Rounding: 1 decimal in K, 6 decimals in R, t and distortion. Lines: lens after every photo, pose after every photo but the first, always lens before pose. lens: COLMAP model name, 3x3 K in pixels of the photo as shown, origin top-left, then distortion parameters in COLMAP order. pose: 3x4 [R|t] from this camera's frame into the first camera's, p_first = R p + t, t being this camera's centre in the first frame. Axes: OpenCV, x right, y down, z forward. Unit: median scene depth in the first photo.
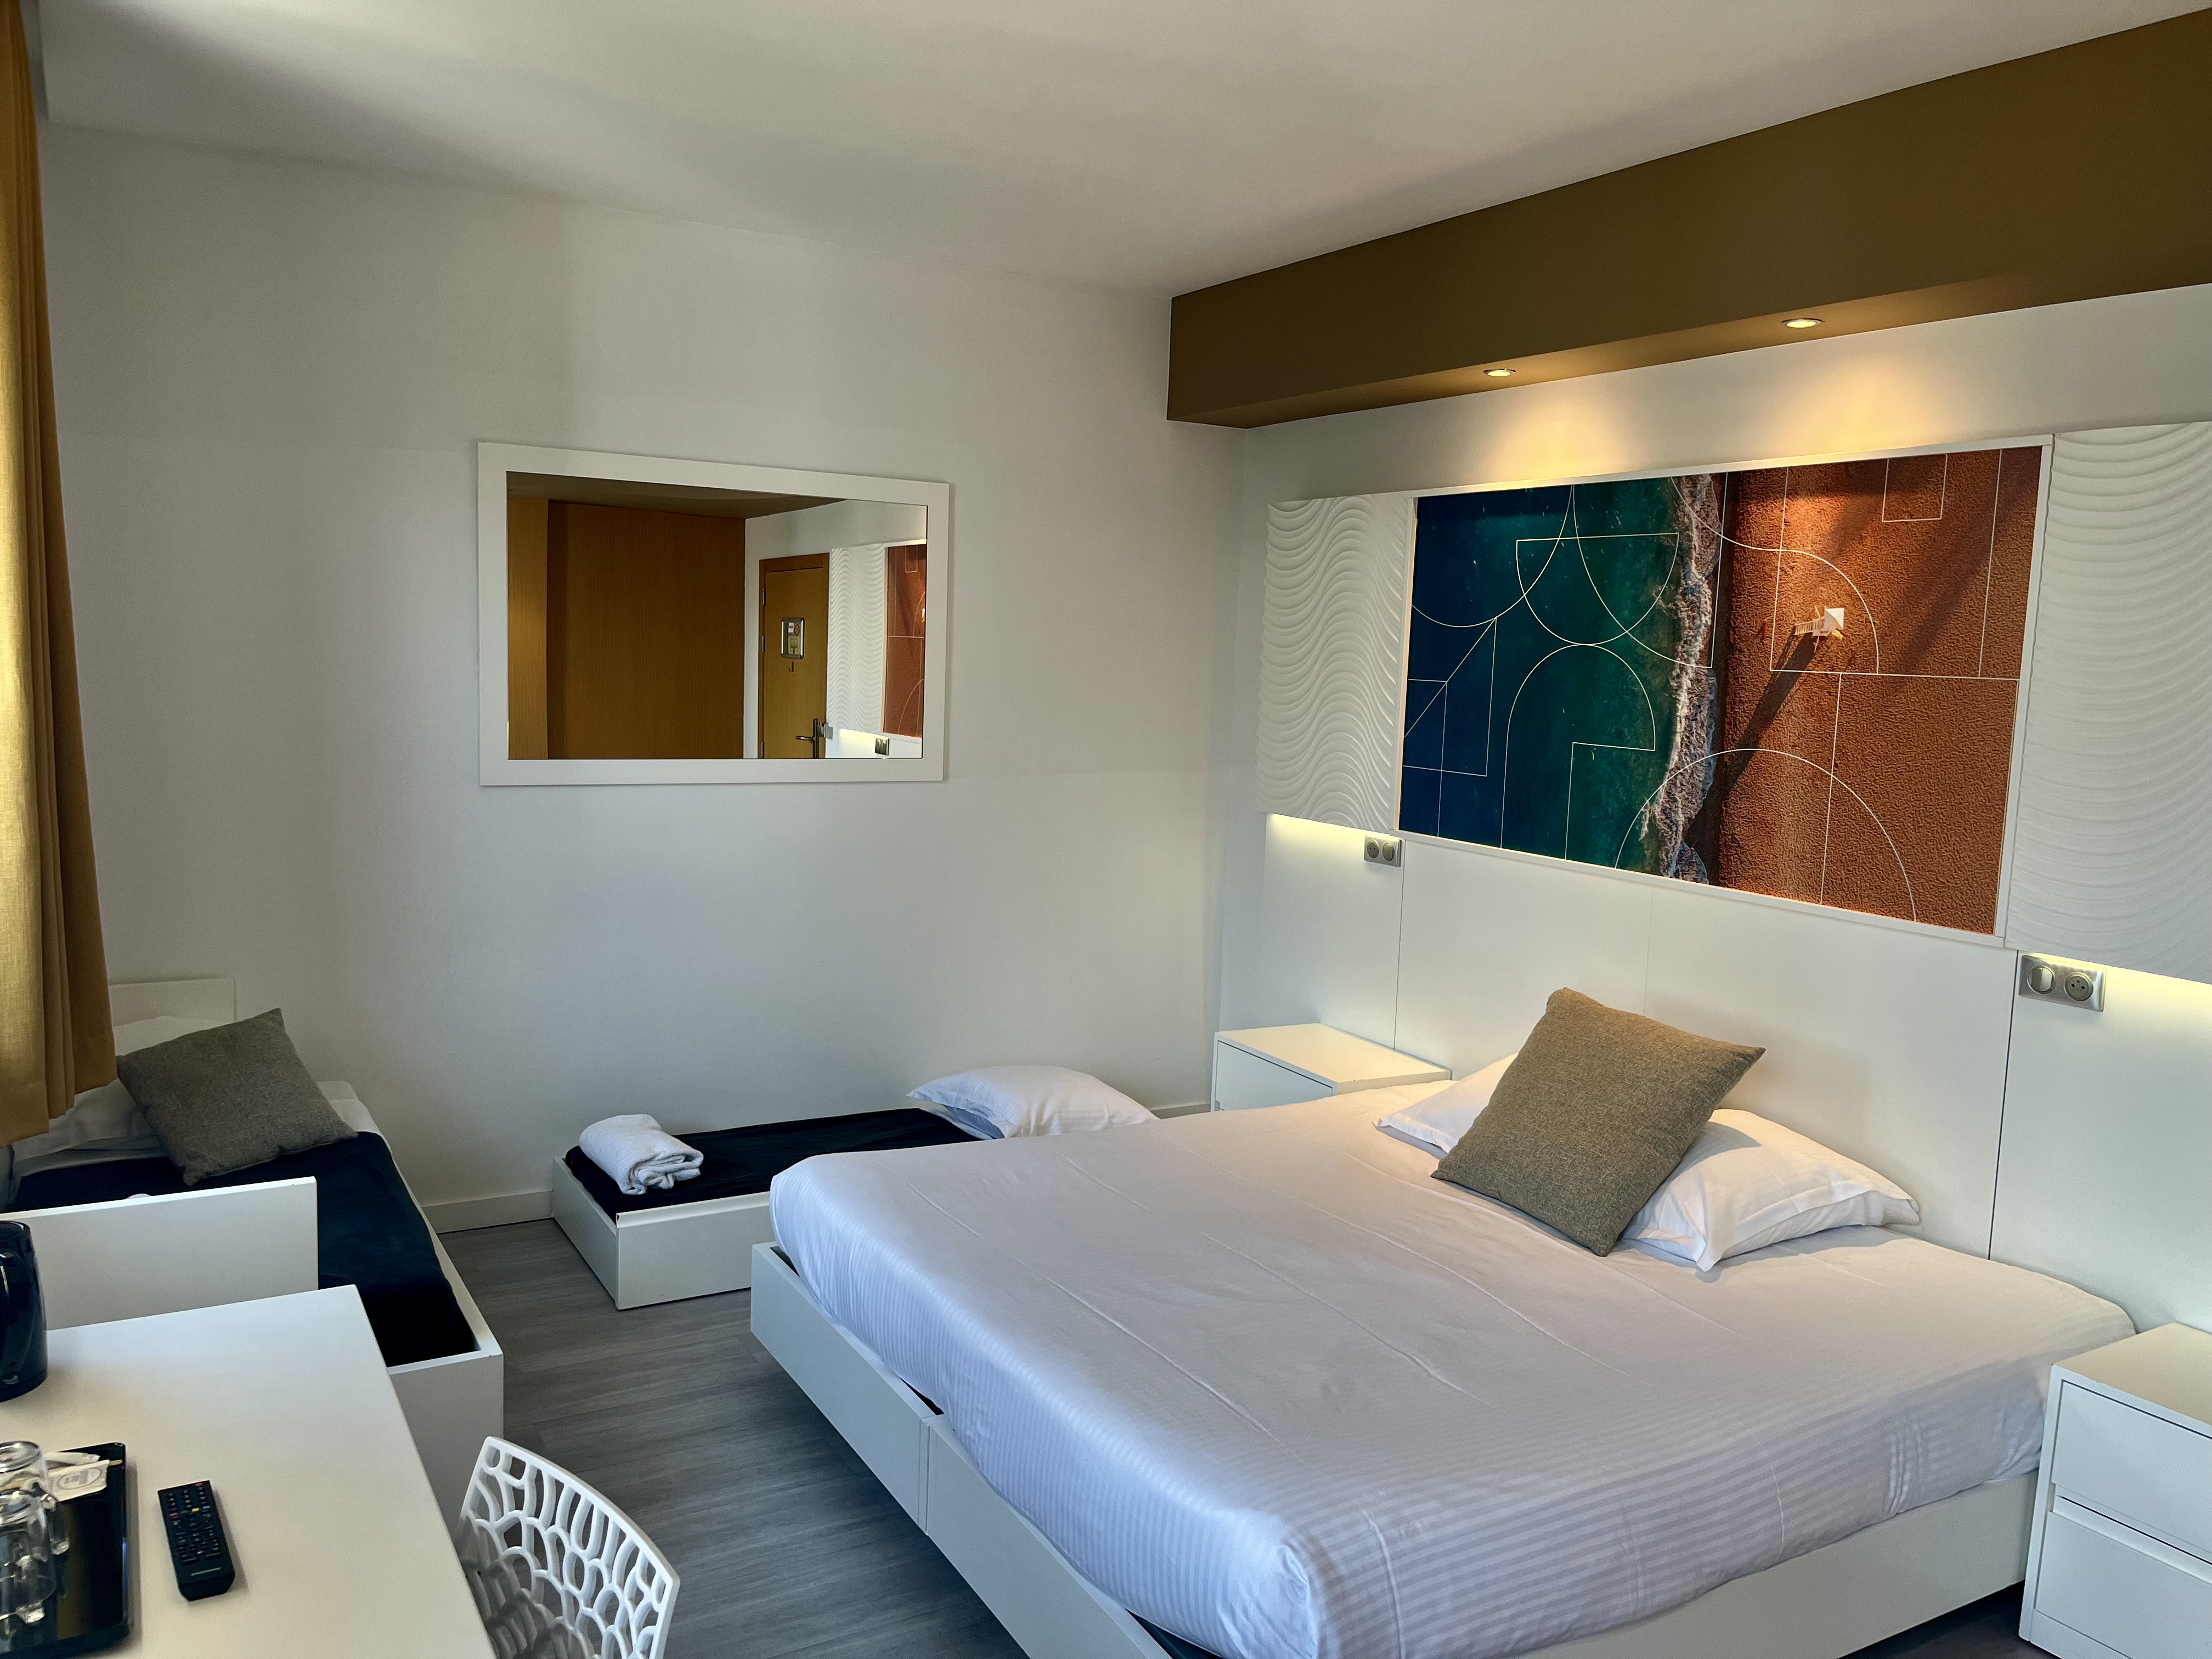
lens RADIAL K [[1632.8, 0, 1106.0], [0, 1632.8, 829.5], [0, 0, 1]] dist [0.044320, -0.060011]
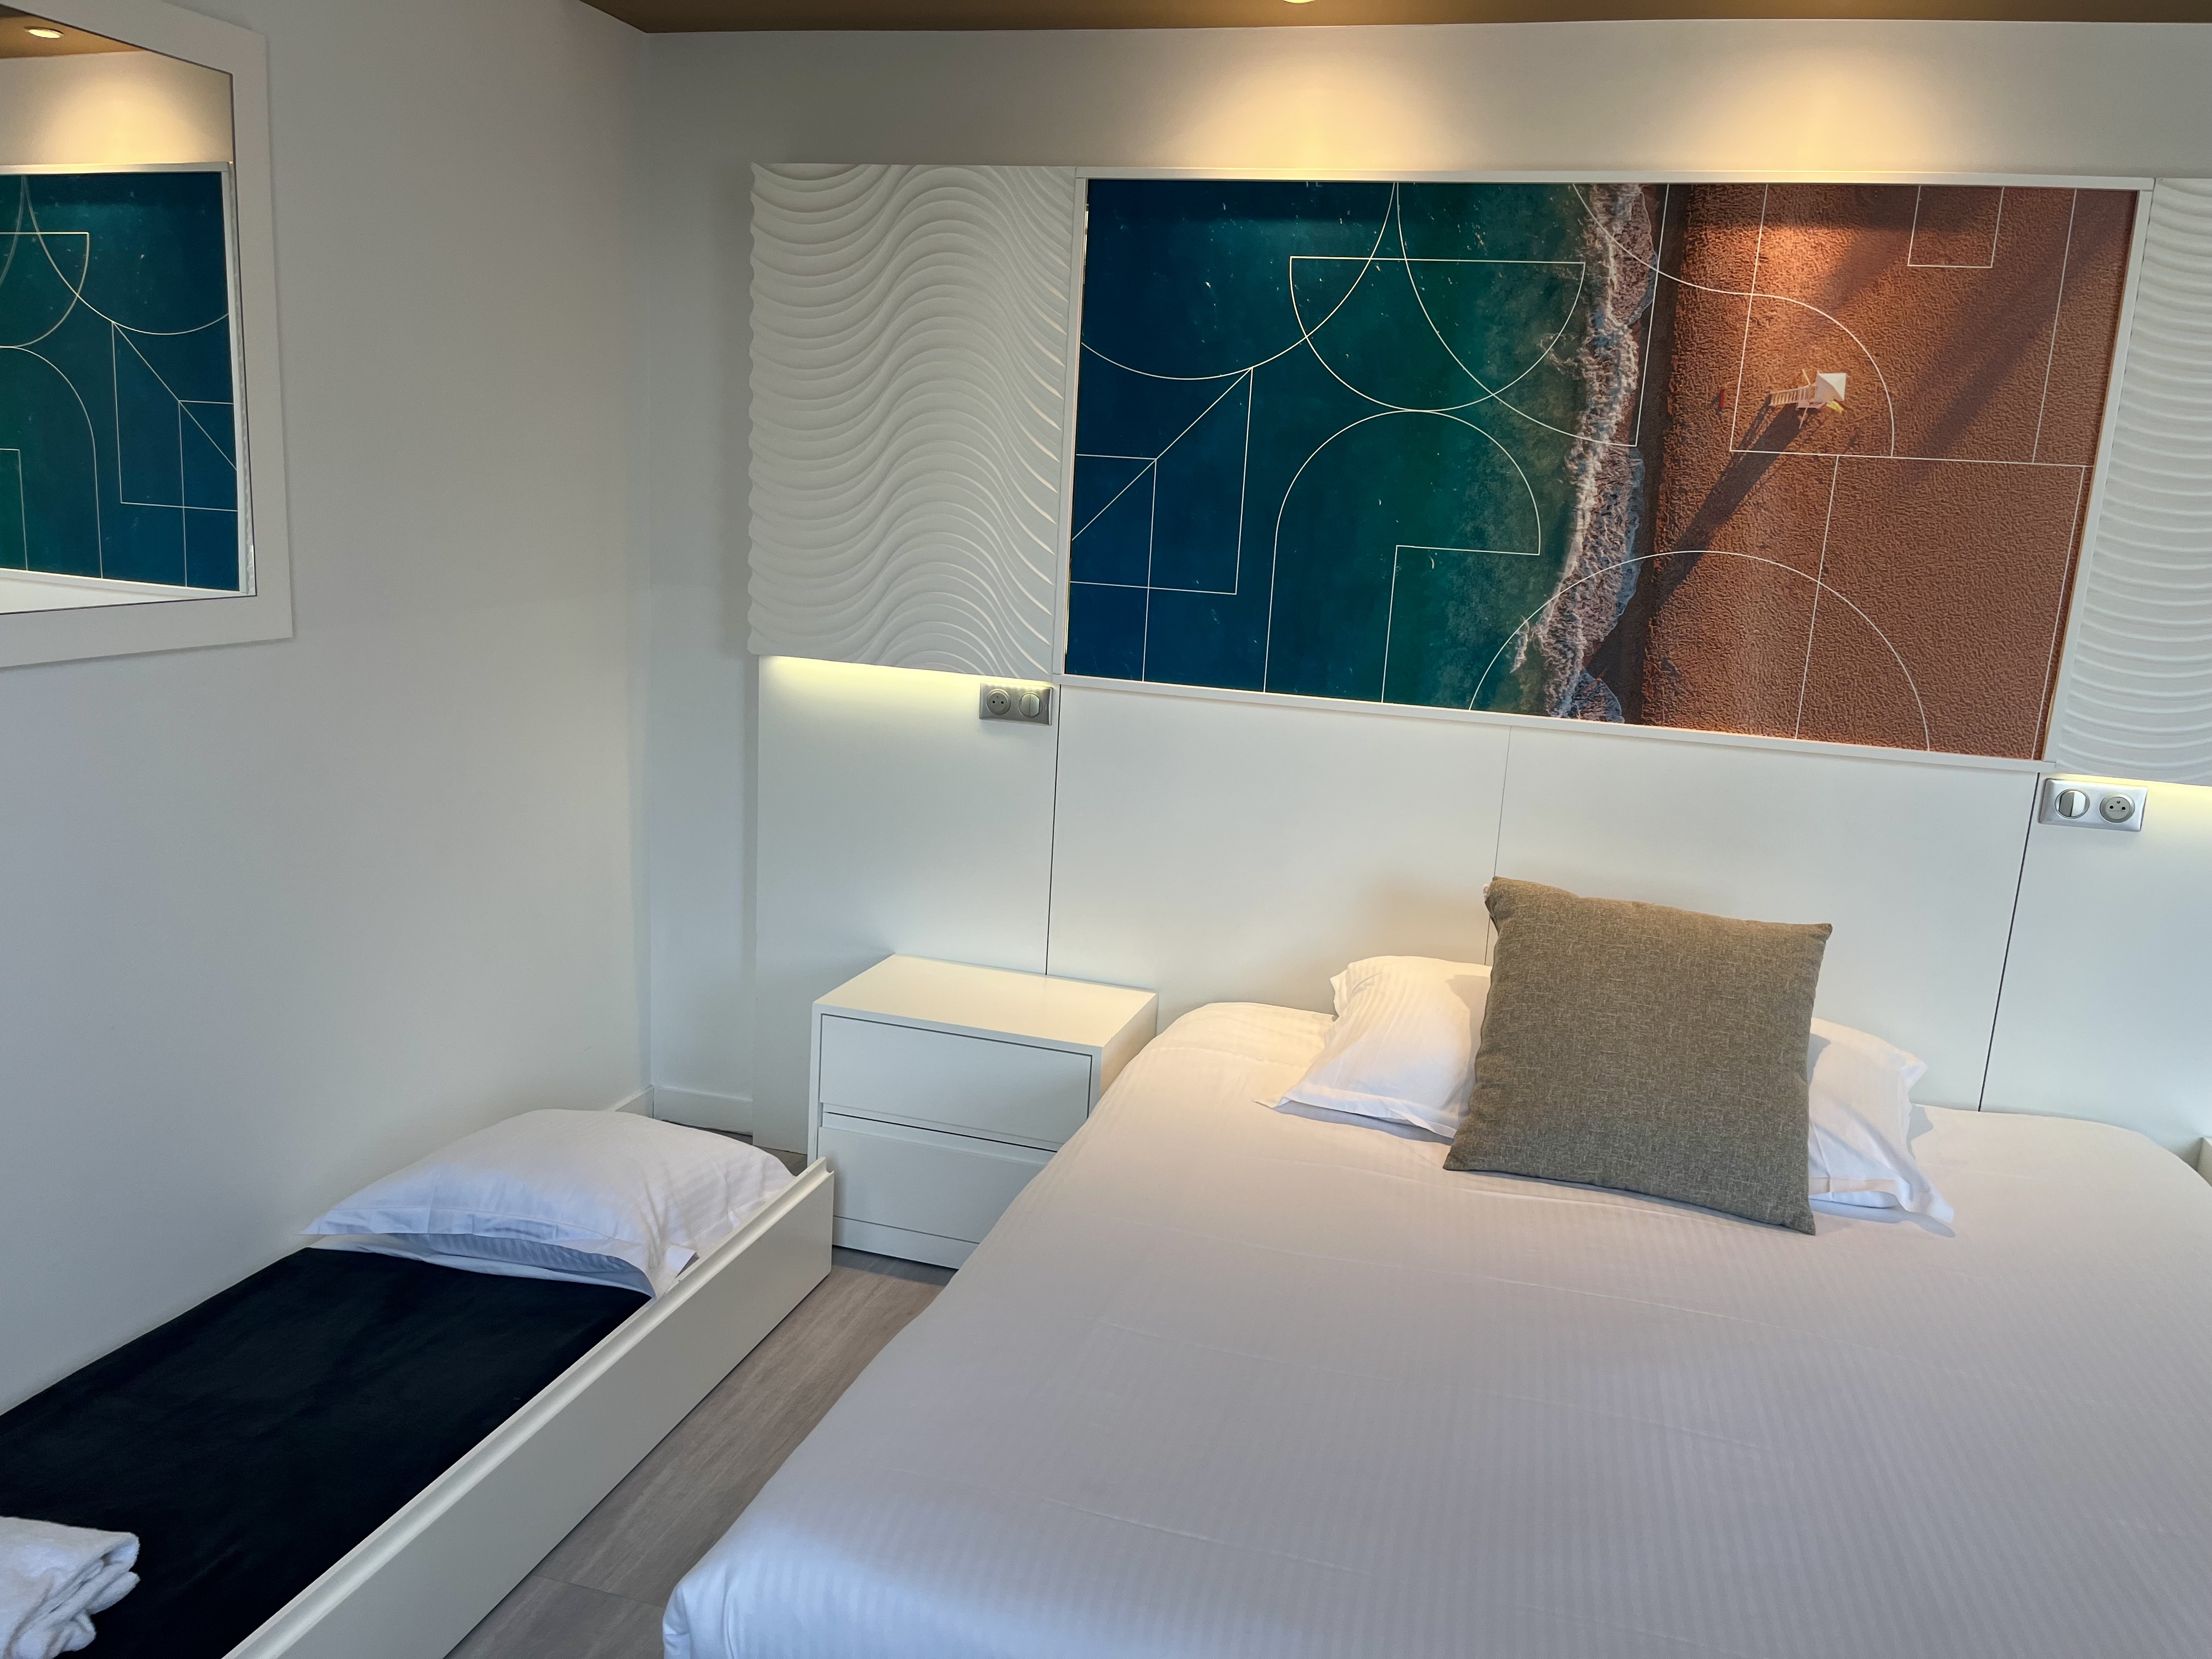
lens RADIAL K [[1700.9, 0, 1106.0], [0, 1700.9, 829.5], [0, 0, 1]] dist [0.070648, -0.072841]
pose [[0.731044, -0.137225, 0.668389, -0.379784], [0.048426, 0.987532, 0.149782, -0.052229], [-0.680609, -0.077130, 0.728575, 0.556101]]
